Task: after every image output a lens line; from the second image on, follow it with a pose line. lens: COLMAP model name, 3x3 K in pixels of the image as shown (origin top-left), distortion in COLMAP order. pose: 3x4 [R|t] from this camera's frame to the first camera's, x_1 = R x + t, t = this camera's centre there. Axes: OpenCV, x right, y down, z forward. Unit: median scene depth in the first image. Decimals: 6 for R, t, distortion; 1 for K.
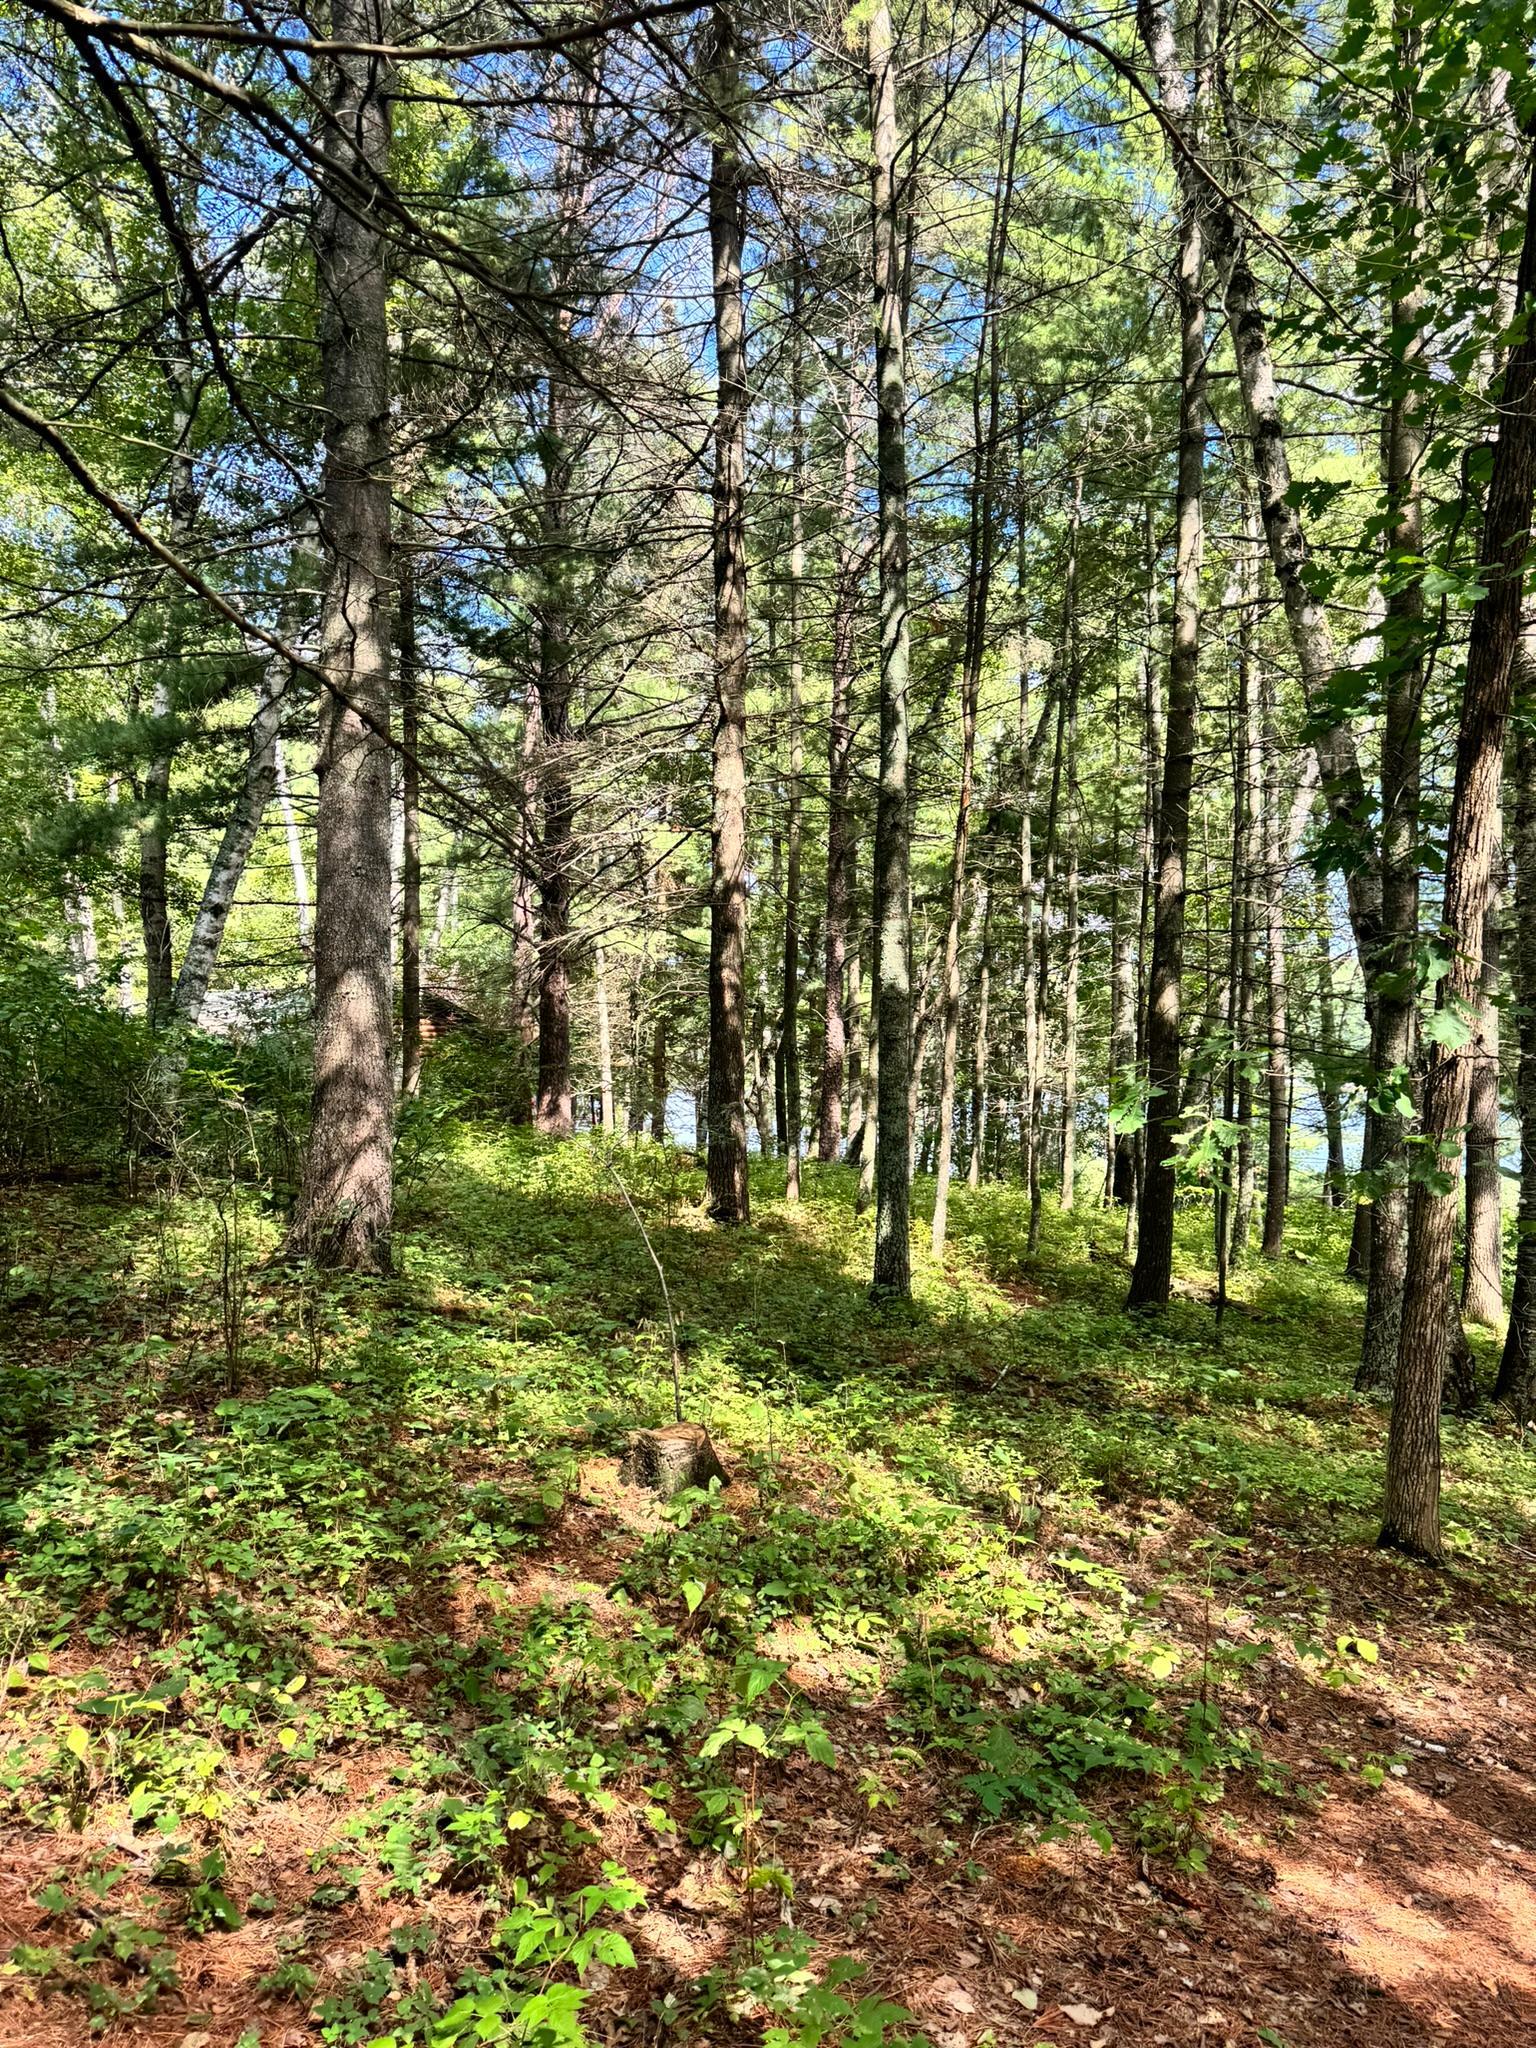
lens RADIAL K [[1464.7, 0, 787.3], [0, 1464.7, 1053.2], [0, 0, 1]] dist [0.138266, -0.222422]
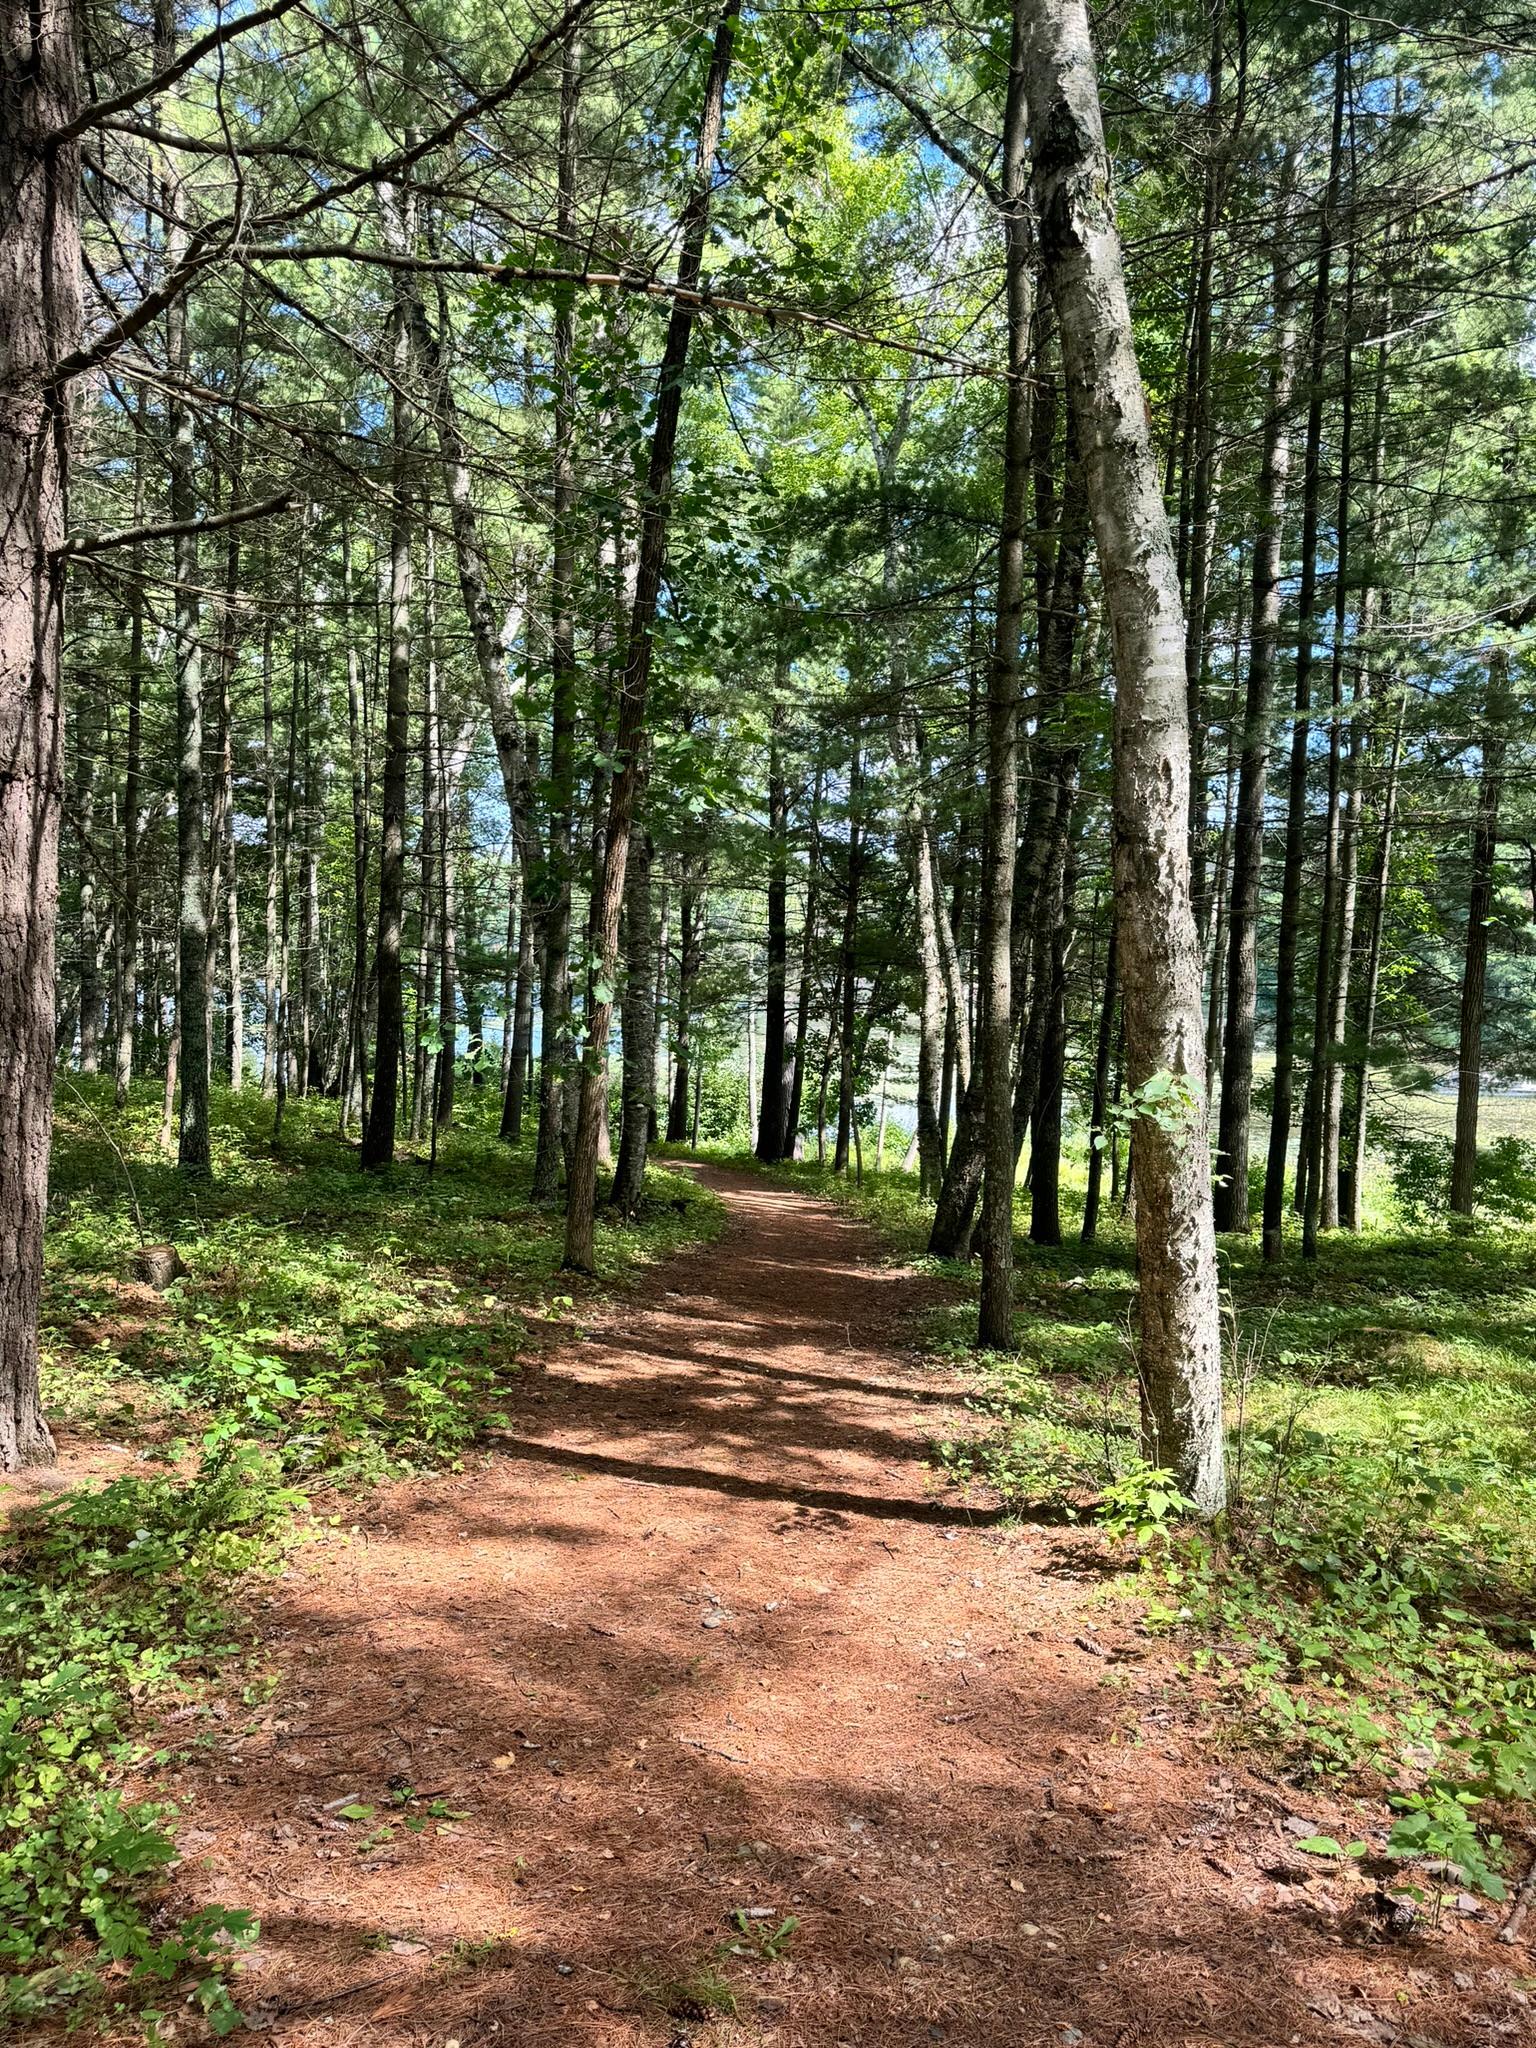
lens RADIAL K [[1464.7, 0, 787.3], [0, 1464.7, 1053.2], [0, 0, 1]] dist [0.138266, -0.222422]
pose [[0.843187, -0.025371, 0.537021, -0.231997], [-0.018323, 0.996949, 0.075869, -0.057168], [-0.537308, -0.073811, 0.840150, -0.449607]]
